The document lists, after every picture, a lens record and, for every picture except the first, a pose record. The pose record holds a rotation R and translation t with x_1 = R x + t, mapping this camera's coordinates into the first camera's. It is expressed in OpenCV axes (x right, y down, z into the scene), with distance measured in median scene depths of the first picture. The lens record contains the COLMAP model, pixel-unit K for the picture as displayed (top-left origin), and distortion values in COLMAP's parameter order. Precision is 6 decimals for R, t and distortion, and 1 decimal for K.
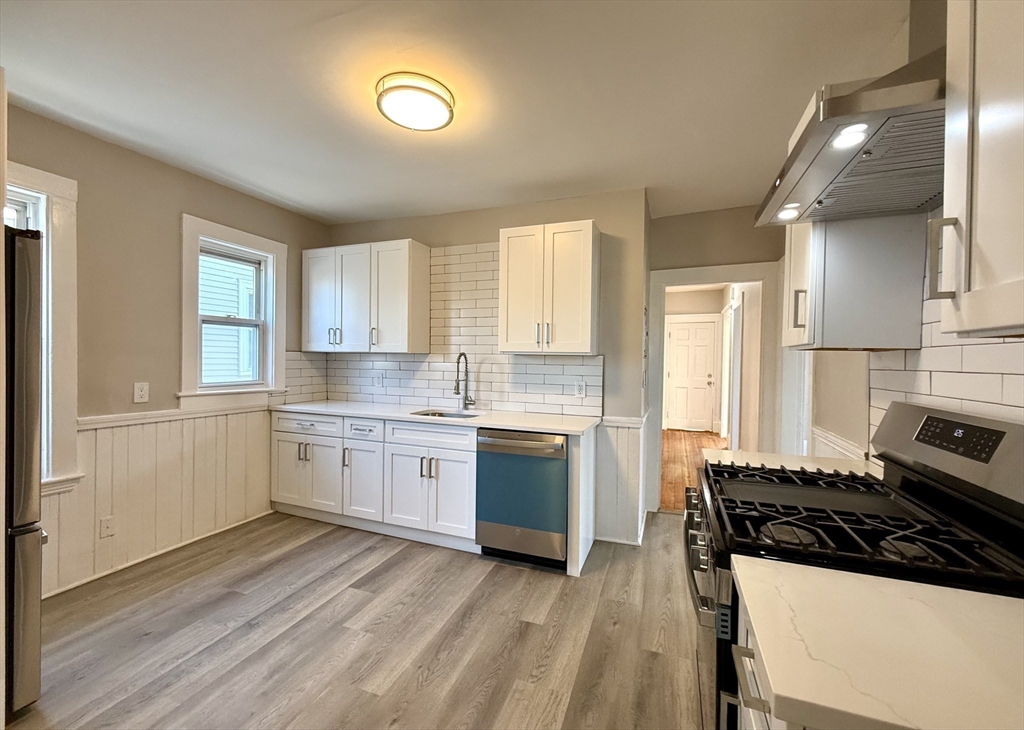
lens RADIAL K [[422.8, 0, 509.7], [0, 422.8, 365.2], [0, 0, 1]] dist [-0.002934, -0.000456]
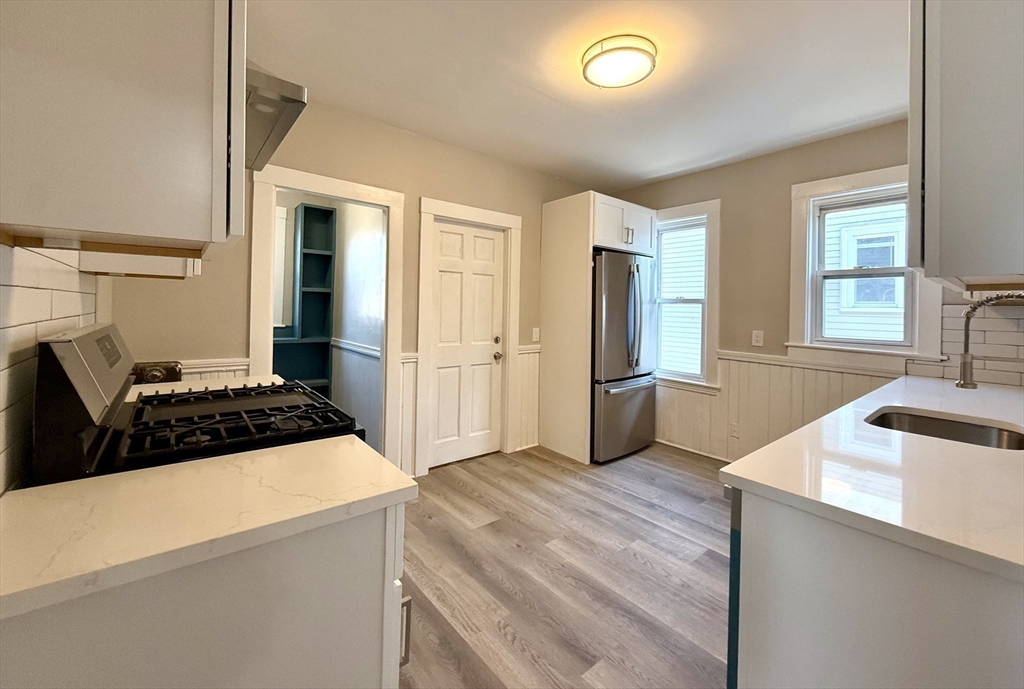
lens RADIAL K [[408.7, 0, 519.1], [0, 408.7, 306.8], [0, 0, 1]] dist [-0.000685, 0.000064]
pose [[-0.479176, -0.026118, -0.877330, 0.777135], [-0.041538, 0.999112, -0.007056, 0.009416], [0.876735, 0.033062, -0.479836, 1.278573]]
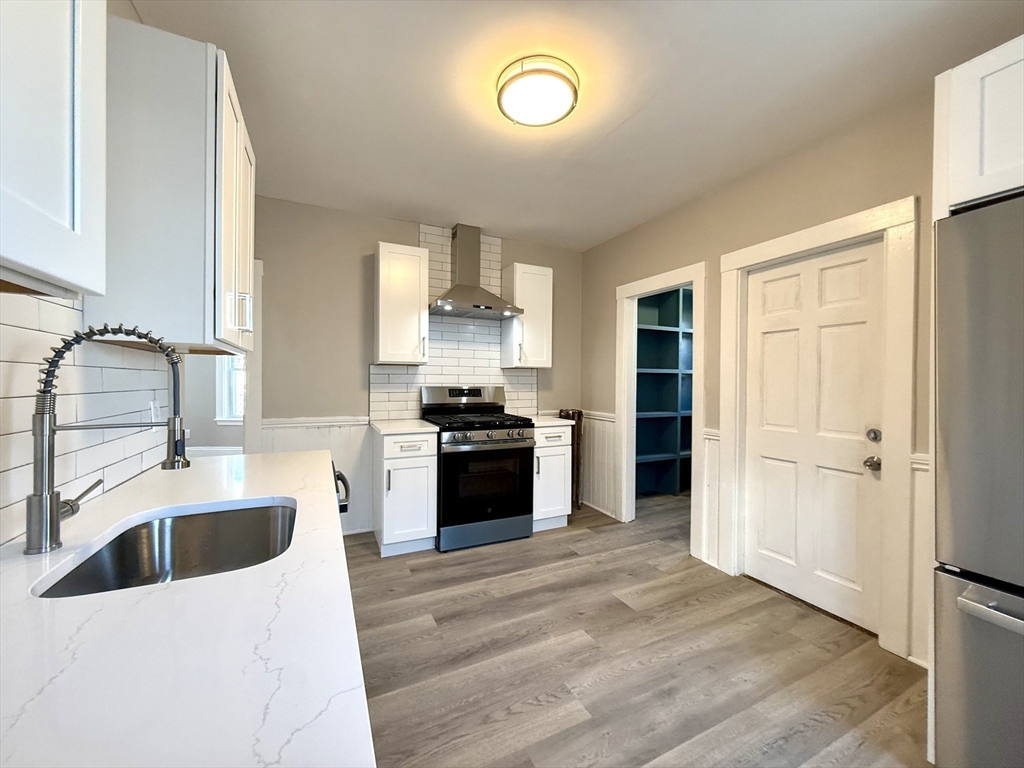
lens RADIAL K [[407.1, 0, 507.0], [0, 407.1, 383.3], [0, 0, 1]] dist [0.001526, 0.000138]
pose [[-0.727778, -0.020945, 0.685493, -0.809060], [-0.003230, 0.999627, 0.027115, -0.006308], [-0.685805, 0.017519, -0.727574, 1.700105]]
